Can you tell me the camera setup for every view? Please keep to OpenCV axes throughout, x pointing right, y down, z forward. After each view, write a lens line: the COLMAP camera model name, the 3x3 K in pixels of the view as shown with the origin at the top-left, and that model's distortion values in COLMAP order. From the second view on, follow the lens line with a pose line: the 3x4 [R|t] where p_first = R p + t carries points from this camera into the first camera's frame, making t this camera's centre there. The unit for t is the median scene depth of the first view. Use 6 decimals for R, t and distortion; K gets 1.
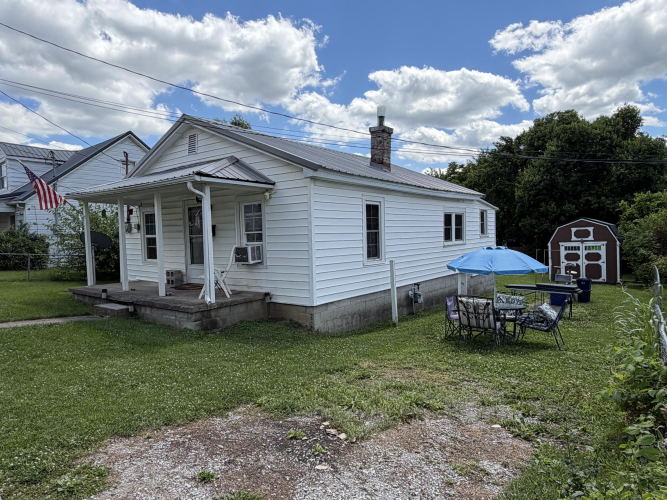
lens RADIAL K [[456.5, 0, 335.9], [0, 456.5, 252.6], [0, 0, 1]] dist [0.022772, -0.002642]
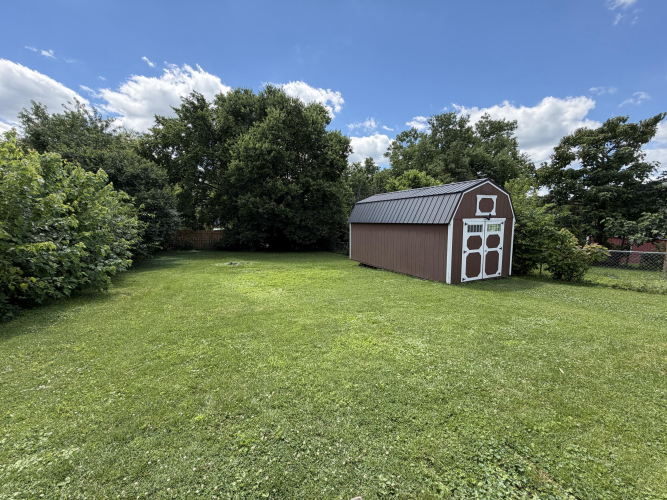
lens RADIAL K [[267.4, 0, 333.2], [0, 267.4, 248.3], [0, 0, 1]] dist [0.000724, -0.000889]
pose [[0.496200, -0.067764, 0.865560, 0.108148], [0.023326, 0.997630, 0.064732, -0.010552], [-0.867895, -0.011930, 0.496604, 1.000946]]
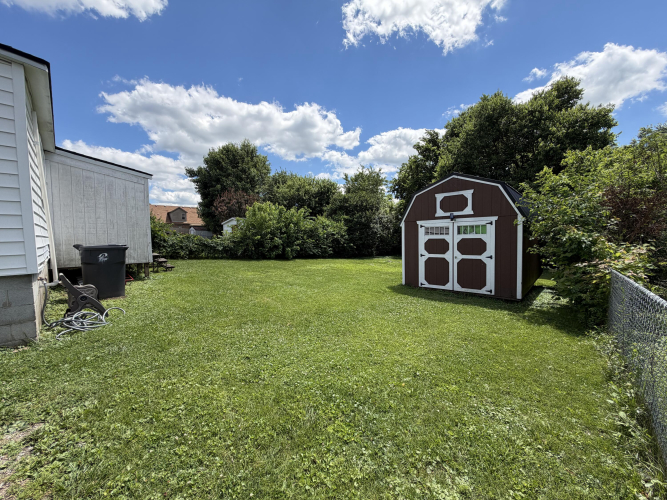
lens RADIAL K [[267.4, 0, 329.2], [0, 267.4, 251.9], [0, 0, 1]] dist [0.000724, -0.000889]
pose [[0.986911, 0.028489, -0.158729, 0.443468], [-0.025582, 0.999466, 0.020330, 0.013489], [0.159223, -0.016004, 0.987113, 0.663954]]
